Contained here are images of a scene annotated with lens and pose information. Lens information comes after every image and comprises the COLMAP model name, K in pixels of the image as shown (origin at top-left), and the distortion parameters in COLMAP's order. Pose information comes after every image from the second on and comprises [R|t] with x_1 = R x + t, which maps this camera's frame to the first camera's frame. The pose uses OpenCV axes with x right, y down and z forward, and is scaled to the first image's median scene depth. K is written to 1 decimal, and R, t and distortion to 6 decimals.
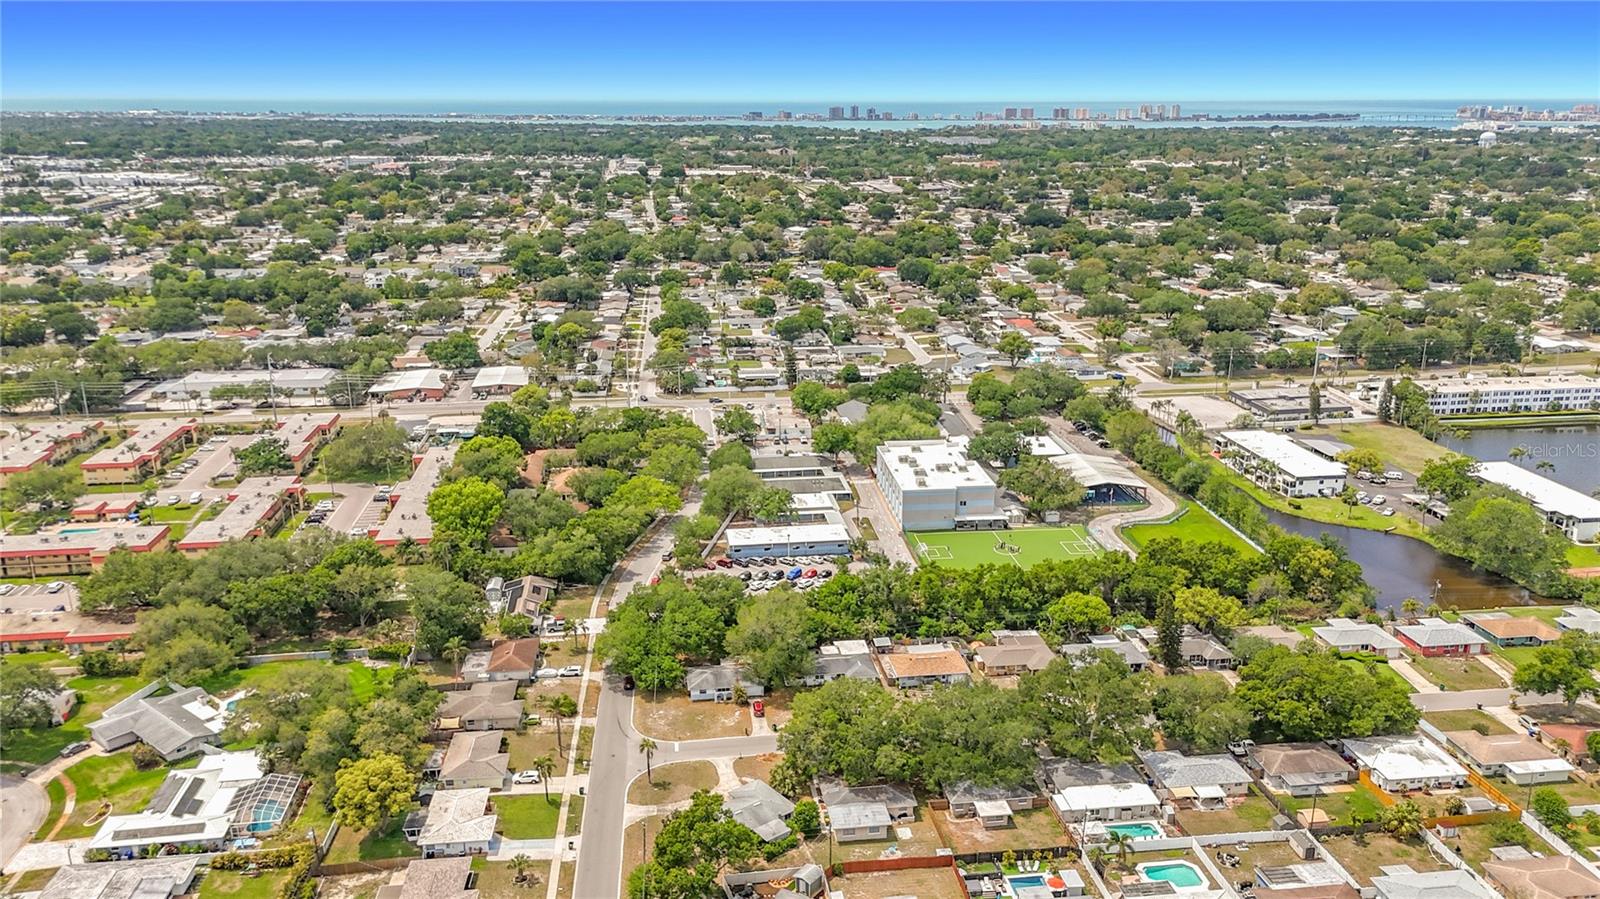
lens RADIAL K [[1197.7, 0, 800.0], [0, 1197.7, 449.5], [0, 0, 1]] dist [0.094957, -0.133033]
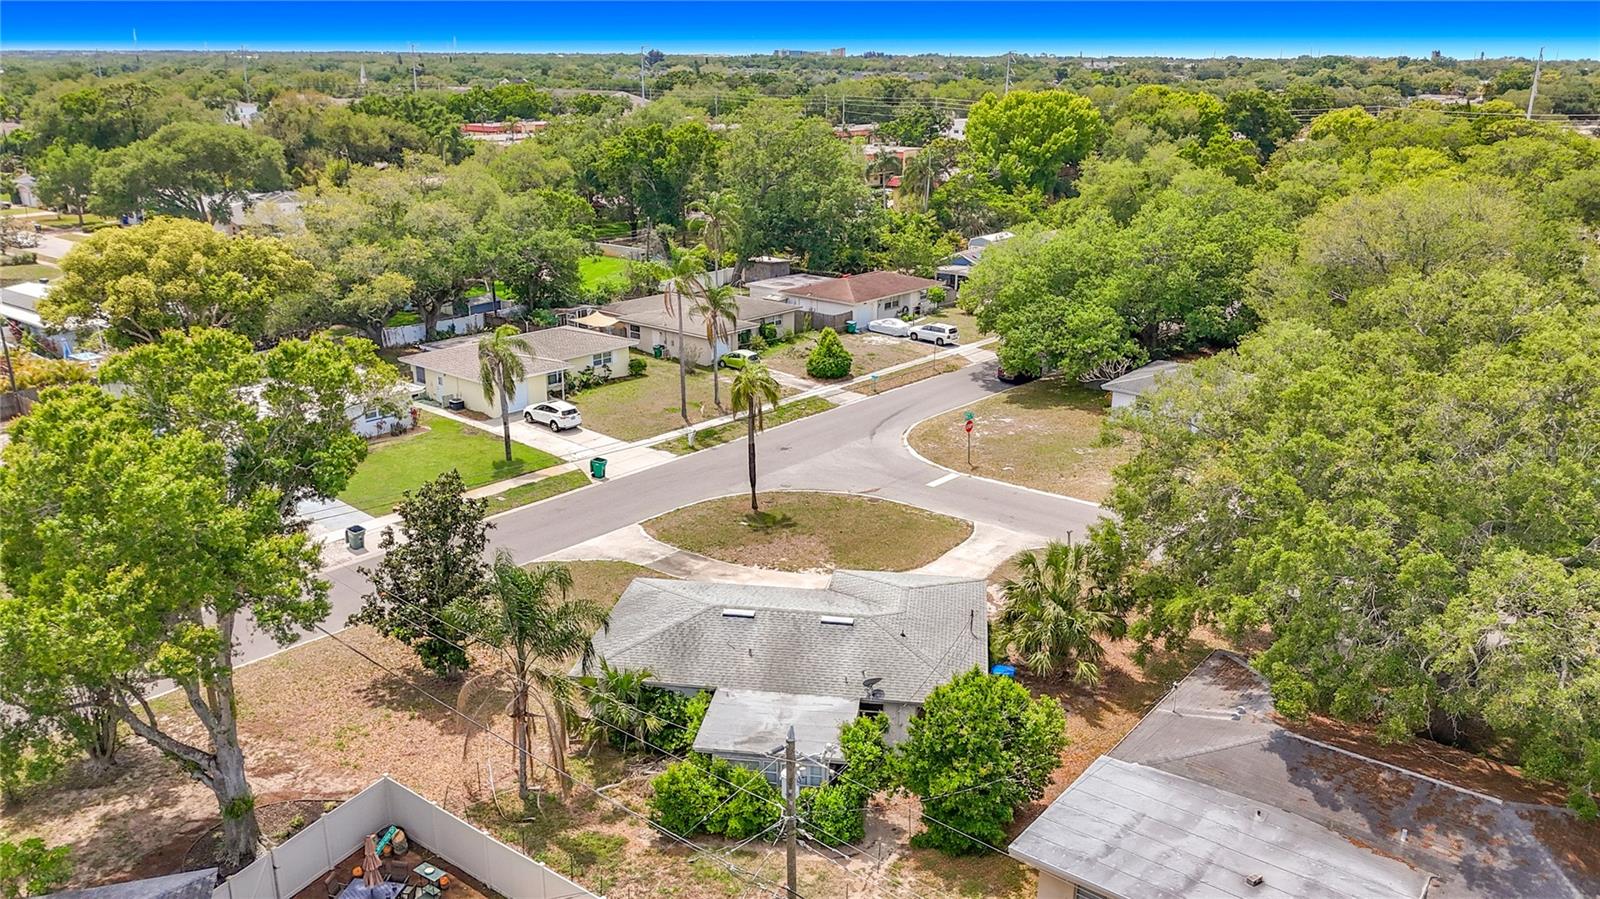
lens RADIAL K [[1216.9, 0, 800.0], [0, 1216.9, 449.5], [0, 0, 1]] dist [0.043525, -0.075579]
pose [[0.690189, 0.225462, -0.687609, 0.081168], [-0.211454, 0.971587, 0.106330, 0.171685], [0.692045, 0.072010, 0.718254, 0.594565]]
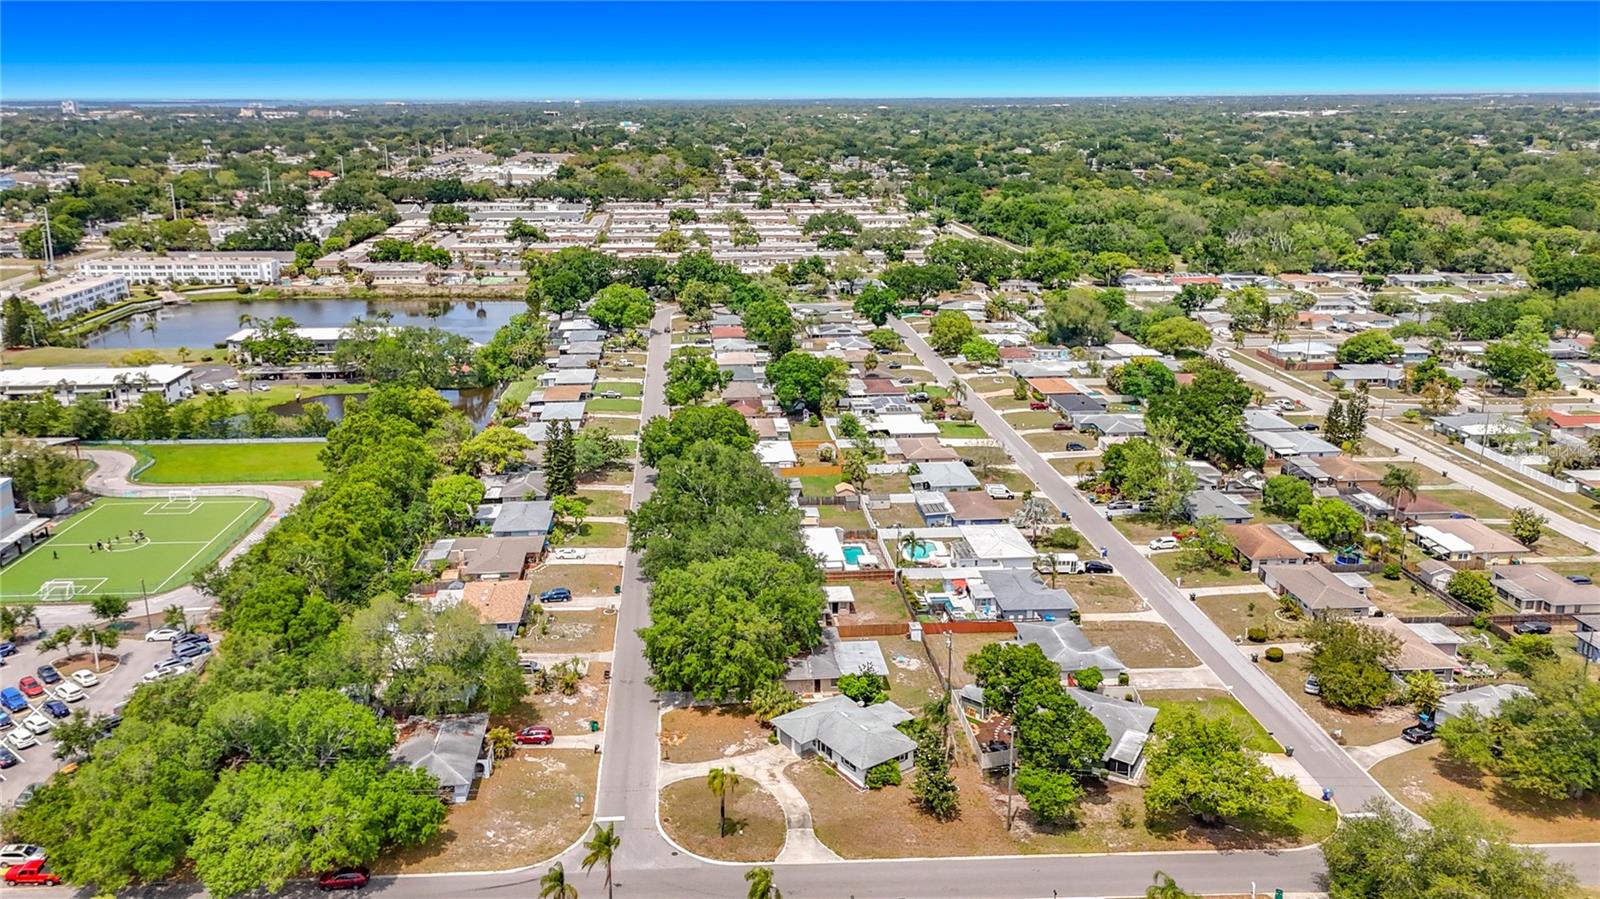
lens RADIAL K [[1208.4, 0, 774.4], [0, 1208.4, 395.0], [0, 0, 1]] dist [0.038318, -0.001403]
pose [[0.054142, -0.238683, 0.969587, -0.508278], [0.281444, 0.935291, 0.214525, -0.042228], [-0.958049, 0.261270, 0.117814, 0.650843]]
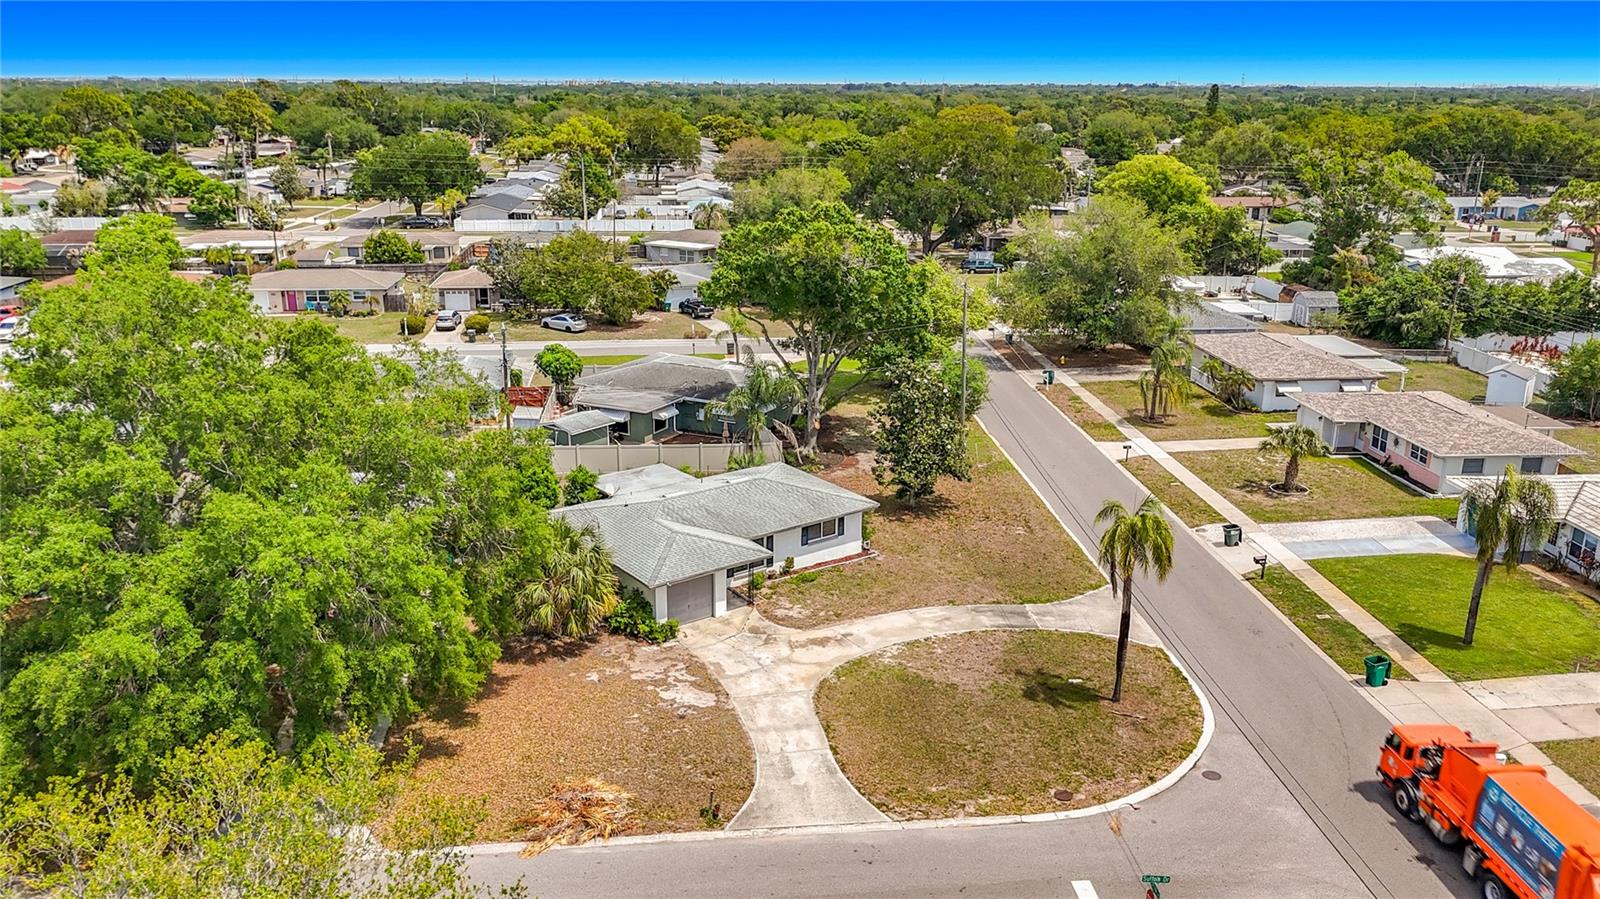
lens RADIAL K [[1216.9, 0, 800.0], [0, 1216.9, 449.5], [0, 0, 1]] dist [0.043525, -0.075579]
pose [[-0.999773, -0.009218, 0.019213, -0.052566], [0.002846, 0.835769, 0.549074, 0.082548], [-0.021119, 0.549004, -0.835553, 0.900624]]
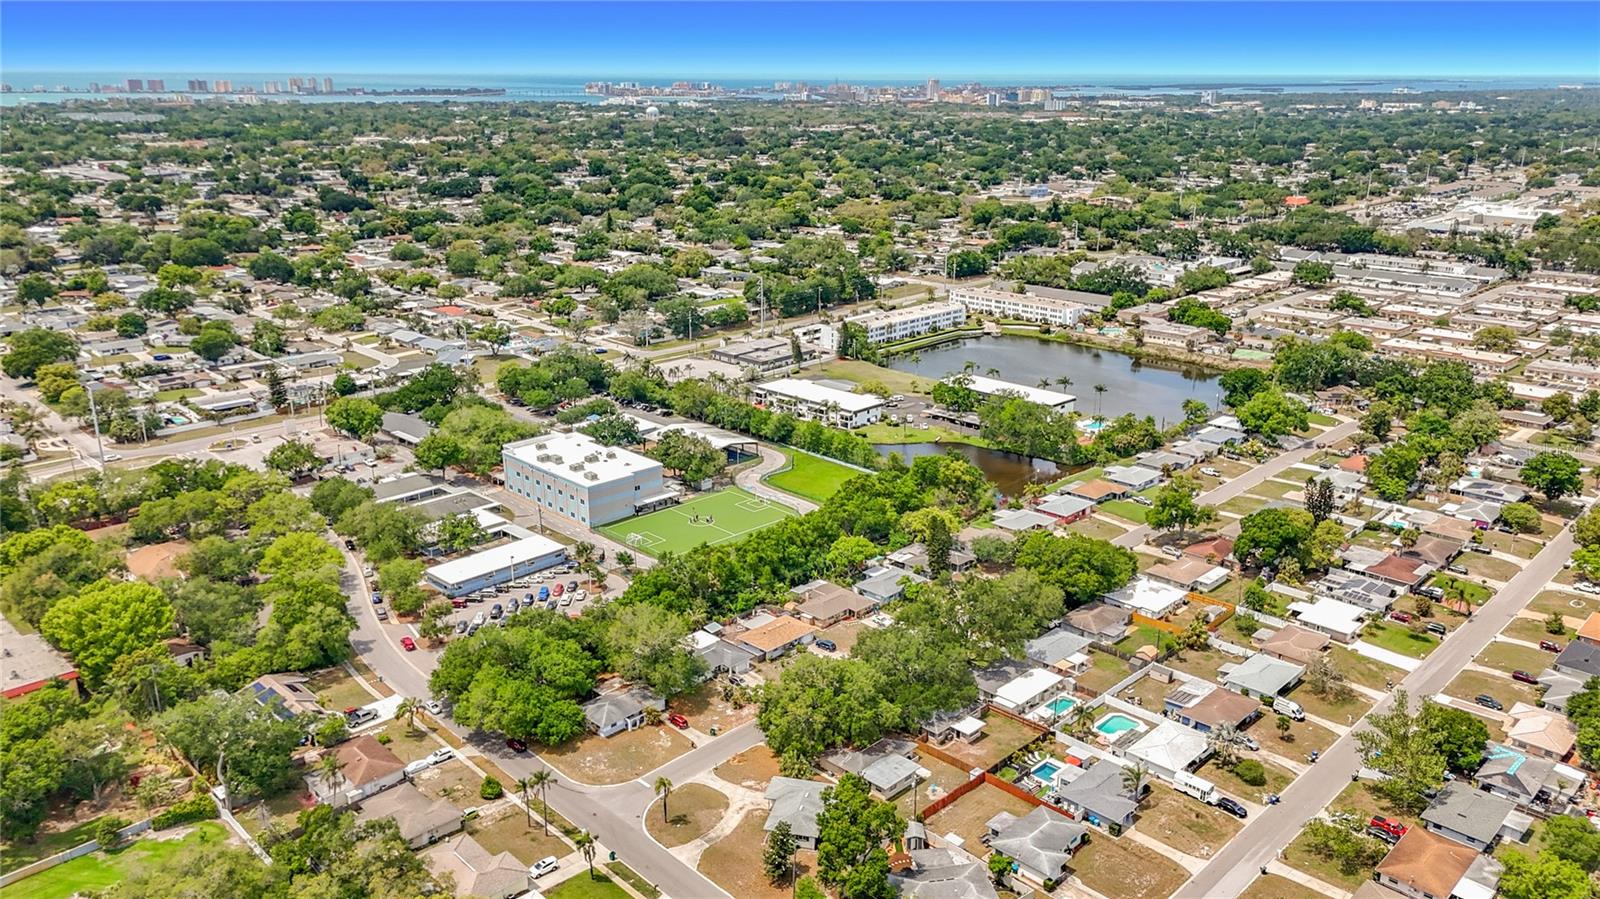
lens RADIAL K [[1197.7, 0, 800.0], [0, 1197.7, 449.5], [0, 0, 1]] dist [0.094957, -0.133033]
pose [[0.787131, -0.180461, 0.589796, -0.419402], [0.168941, 0.982751, 0.075229, -0.048216], [-0.593198, 0.040426, 0.804041, 0.130688]]
